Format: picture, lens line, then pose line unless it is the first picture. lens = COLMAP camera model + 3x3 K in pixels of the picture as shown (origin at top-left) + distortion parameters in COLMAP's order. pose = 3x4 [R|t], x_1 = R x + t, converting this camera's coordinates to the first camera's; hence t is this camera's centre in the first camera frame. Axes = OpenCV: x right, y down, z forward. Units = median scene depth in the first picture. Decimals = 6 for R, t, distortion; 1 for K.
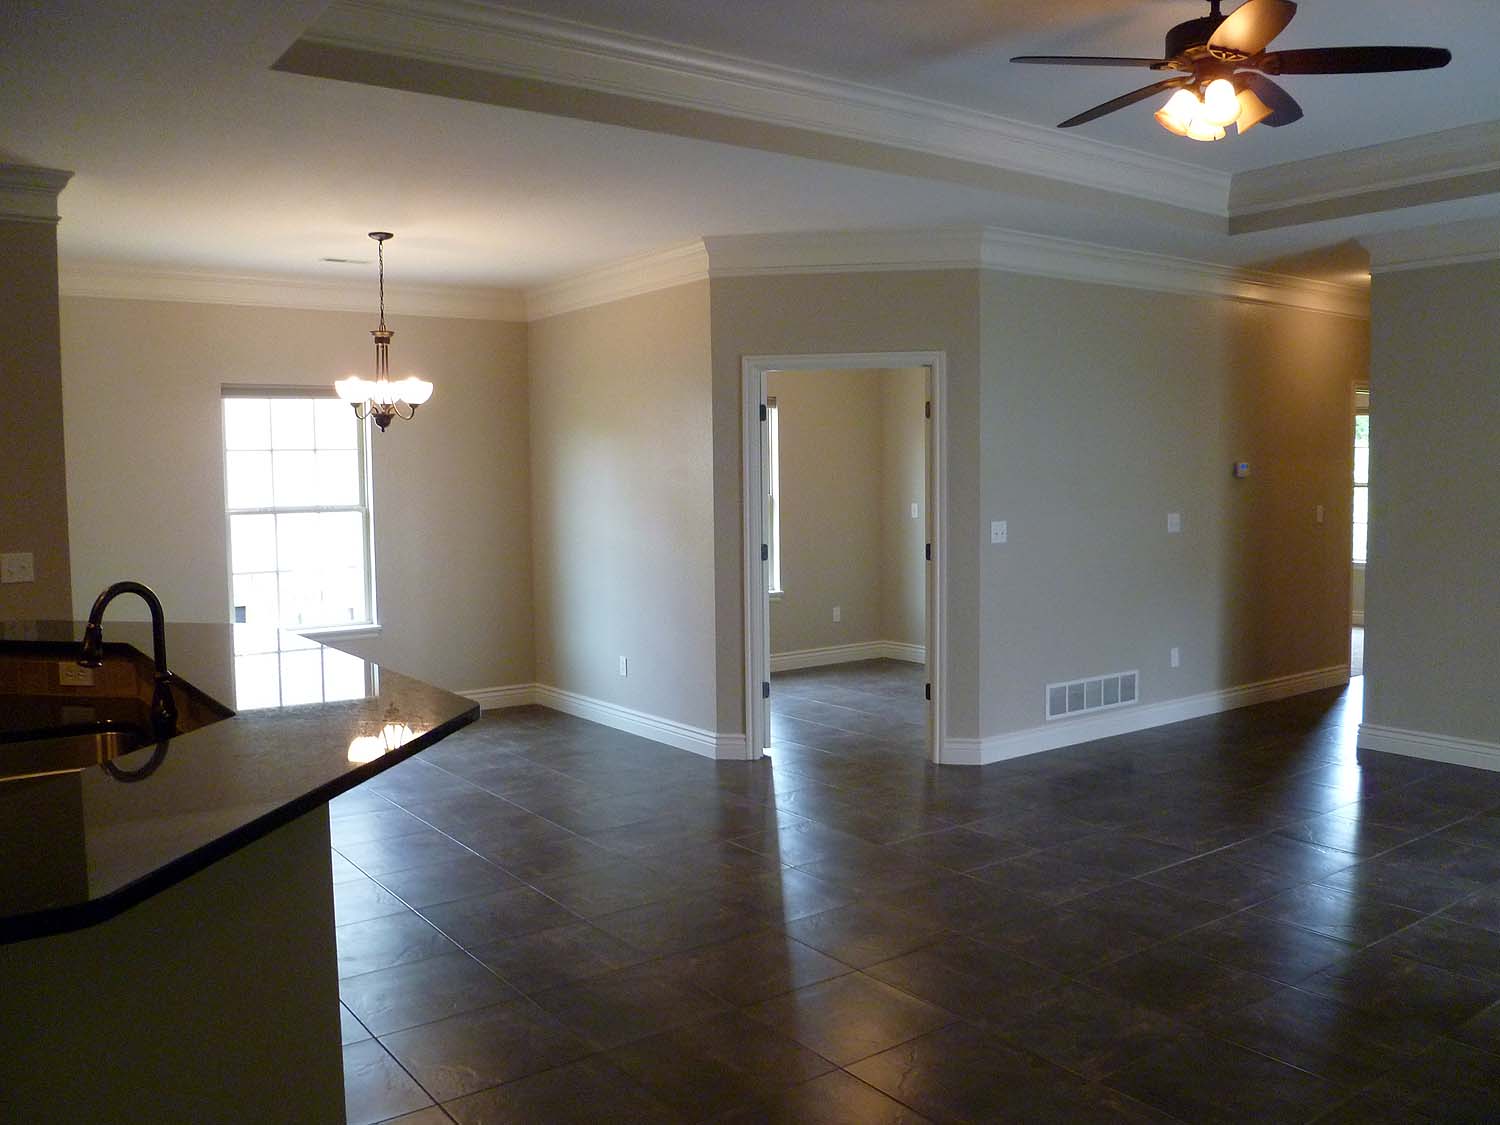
lens RADIAL K [[1245.6, 0, 747.7], [0, 1245.6, 566.4], [0, 0, 1]] dist [-0.086483, 0.028338]
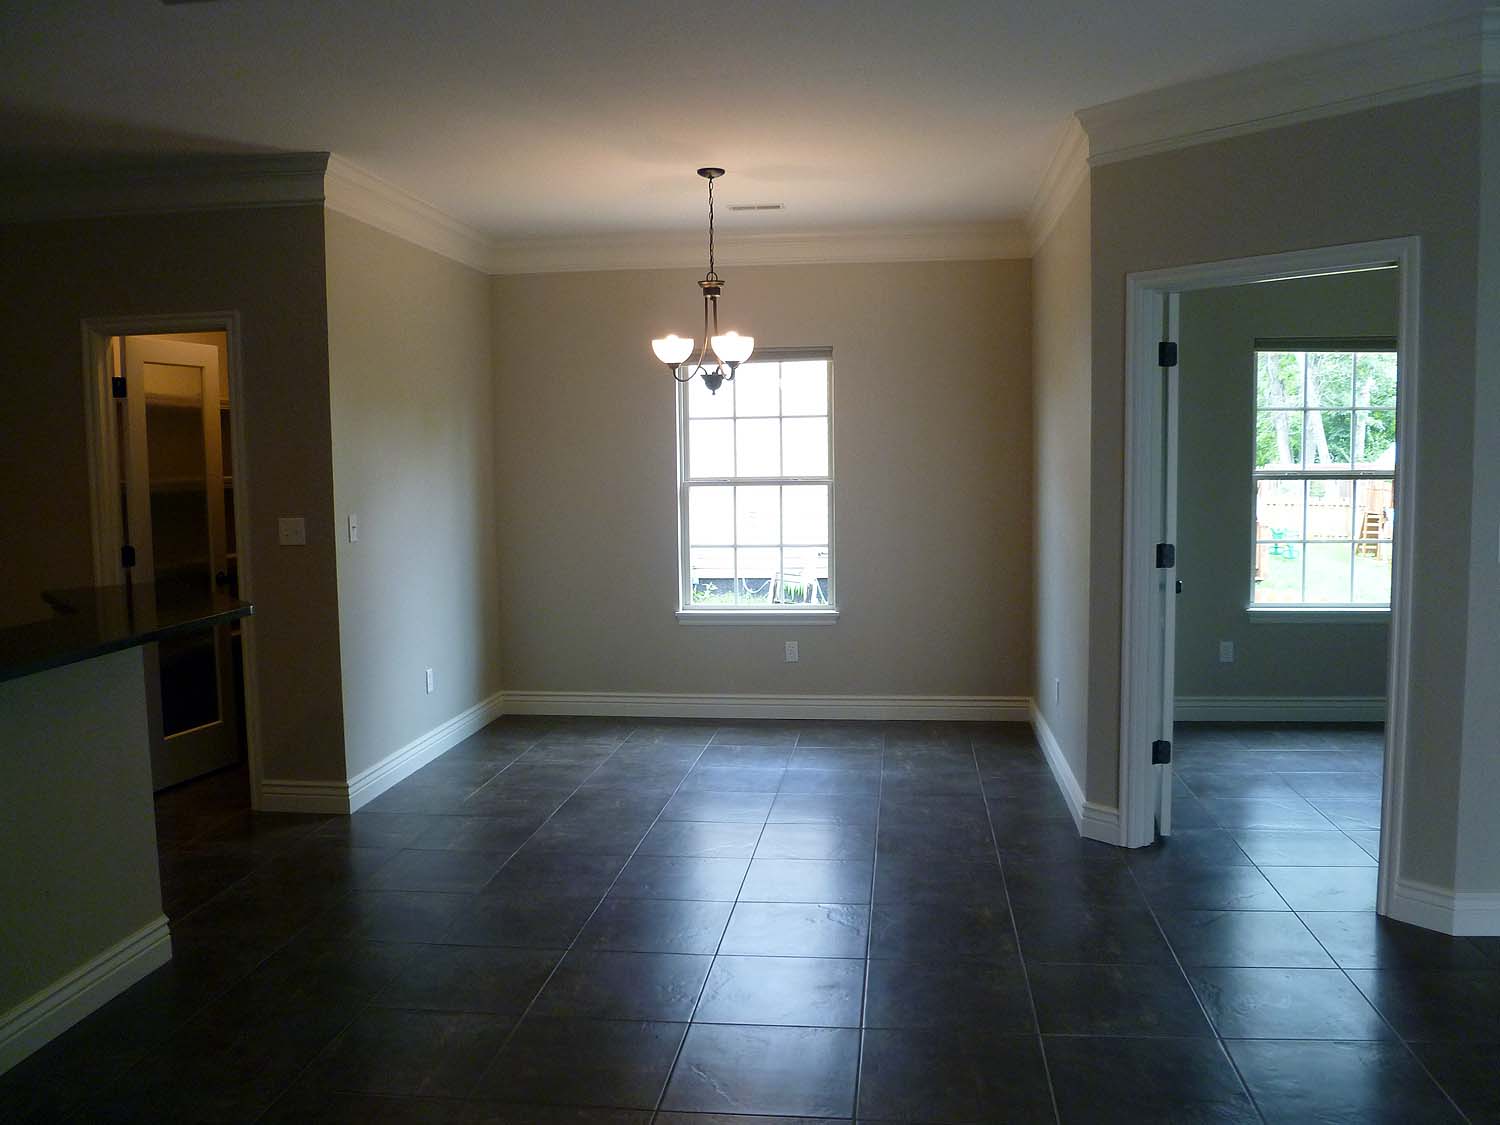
lens RADIAL K [[1245.6, 0, 745.8], [0, 1245.6, 561.1], [0, 0, 1]] dist [-0.086483, 0.028338]
pose [[0.732818, 0.059579, -0.677811, 0.318384], [-0.046626, 0.998215, 0.037333, -0.023563], [0.678825, 0.004245, 0.734288, 0.346013]]
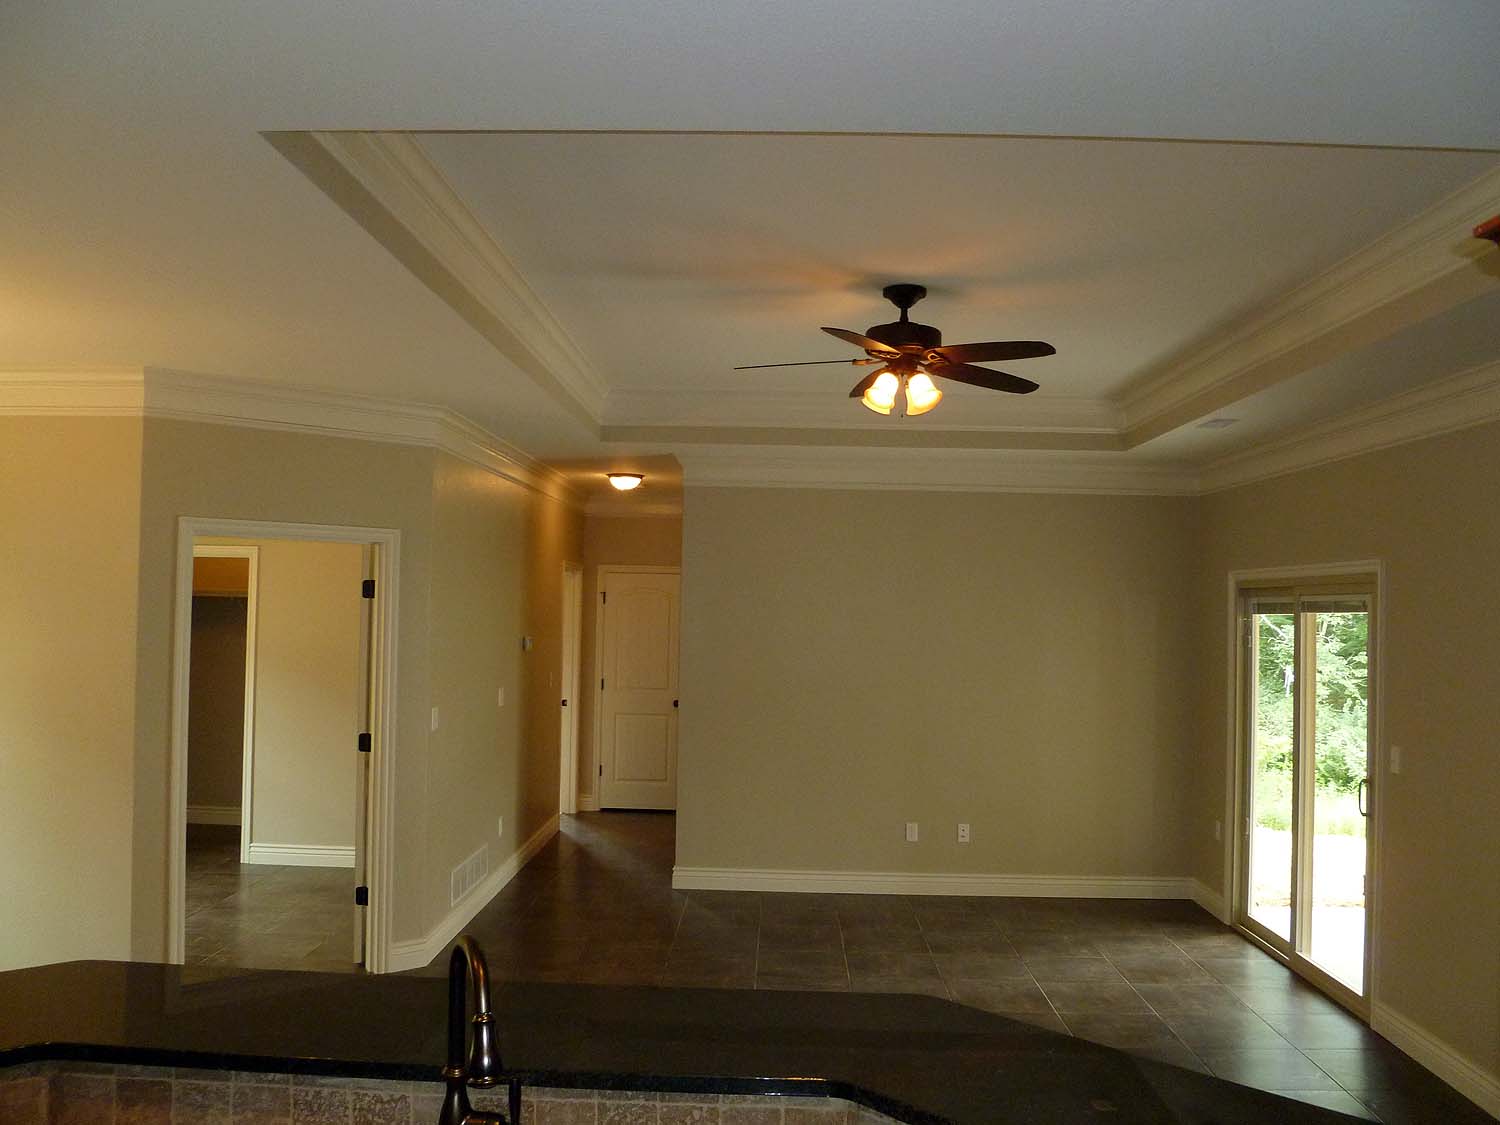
lens RADIAL K [[1245.6, 0, 745.0], [0, 1245.6, 569.6], [0, 0, 1]] dist [-0.086483, 0.028338]
pose [[0.608446, 0.046954, 0.792205, -0.417000], [0.033153, 0.995873, -0.084489, -0.053231], [-0.792903, 0.077671, 0.604378, 0.216279]]
